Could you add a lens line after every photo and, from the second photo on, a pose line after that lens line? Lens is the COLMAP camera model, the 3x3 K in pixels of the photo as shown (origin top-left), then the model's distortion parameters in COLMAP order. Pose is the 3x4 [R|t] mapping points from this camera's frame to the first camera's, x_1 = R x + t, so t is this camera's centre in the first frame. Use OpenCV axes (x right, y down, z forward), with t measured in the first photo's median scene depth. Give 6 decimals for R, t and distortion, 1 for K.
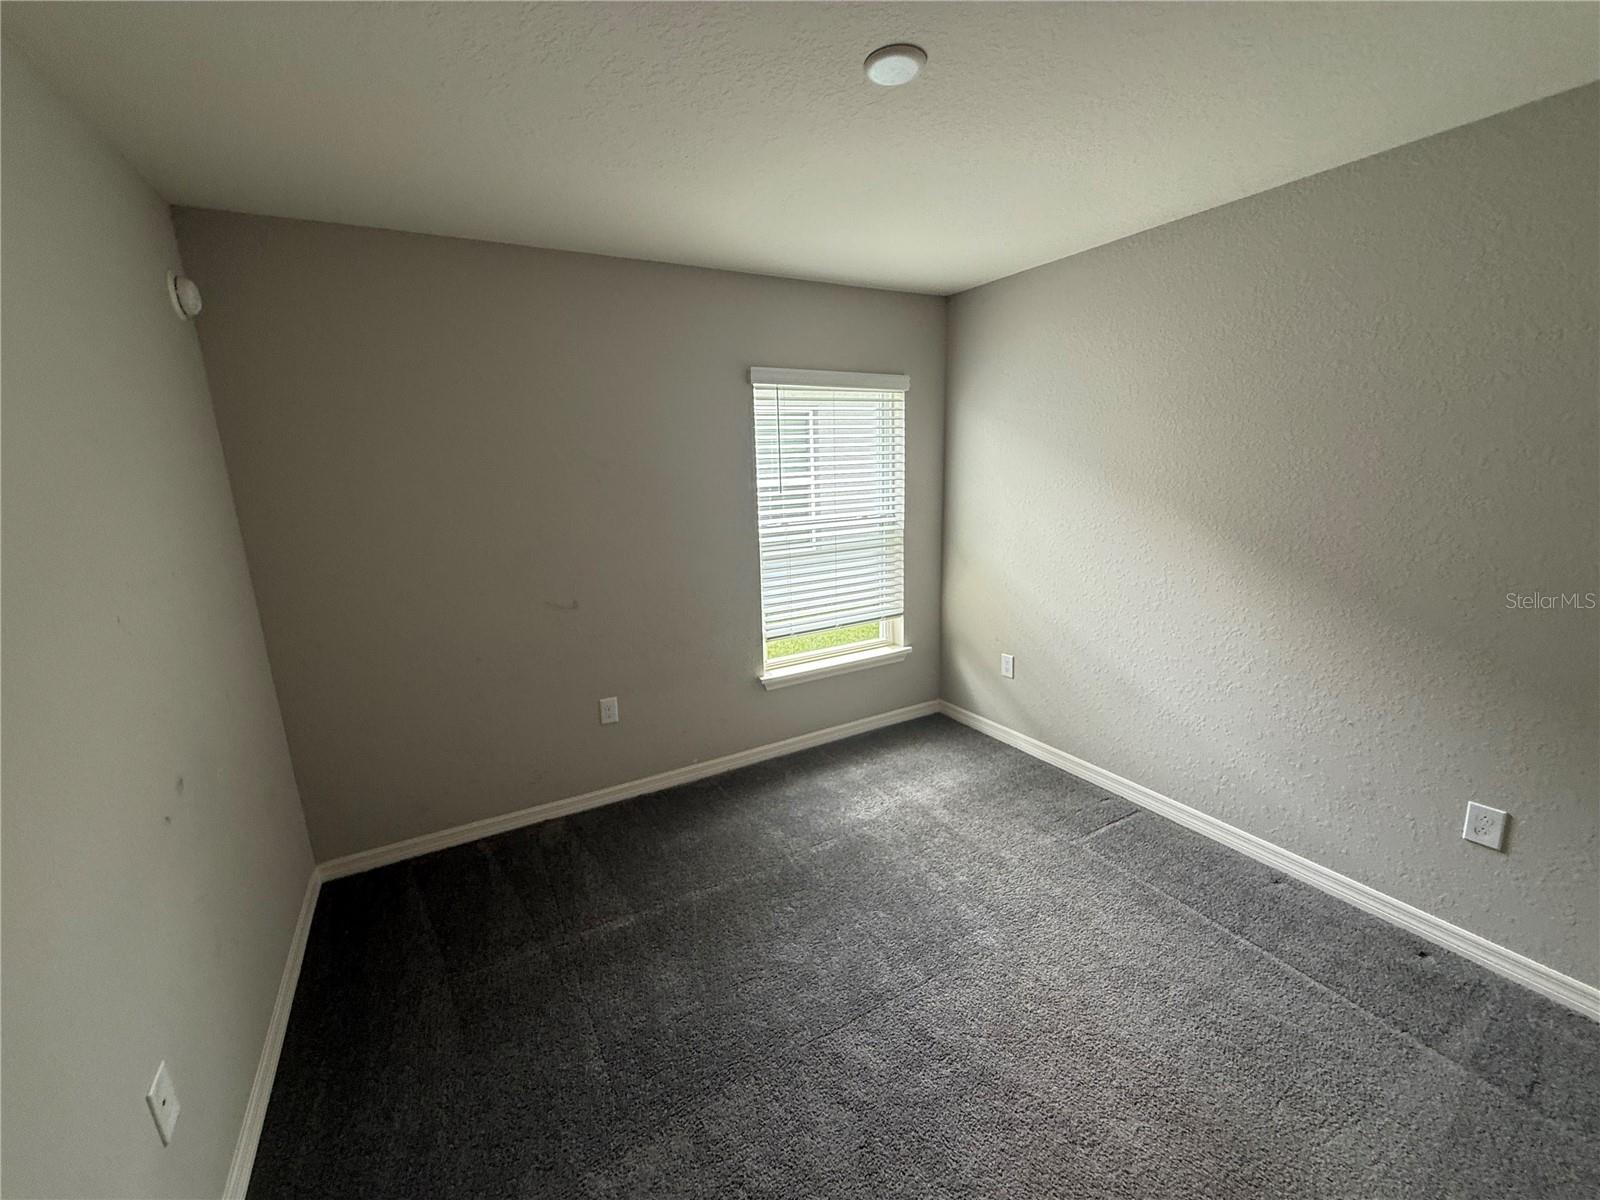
lens RADIAL K [[638.0, 0, 794.7], [0, 638.0, 600.7], [0, 0, 1]] dist [0.000367, 0.000186]
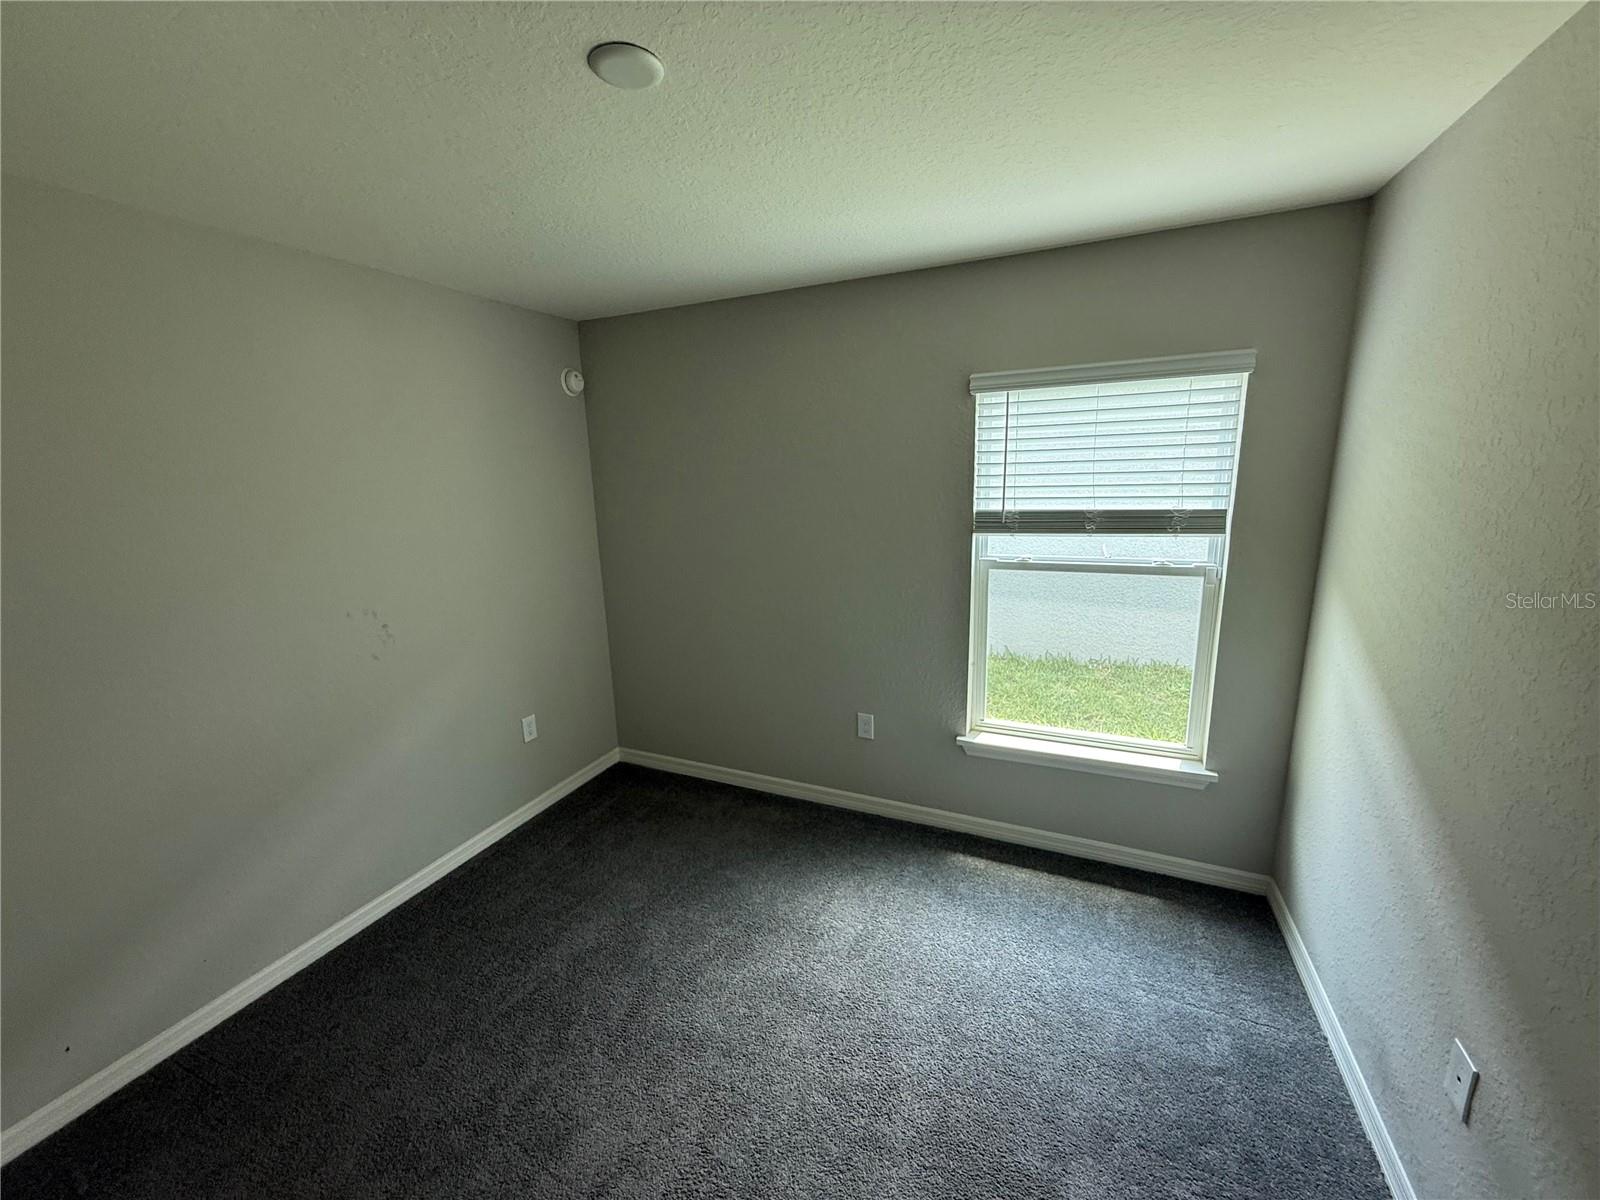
lens RADIAL K [[638.0, 0, 794.7], [0, 638.0, 600.7], [0, 0, 1]] dist [0.000367, 0.000186]
pose [[0.588517, 0.144824, -0.795408, 0.427439], [-0.180619, 0.982512, 0.045253, -0.049904], [0.788051, 0.117034, 0.604383, 0.274568]]
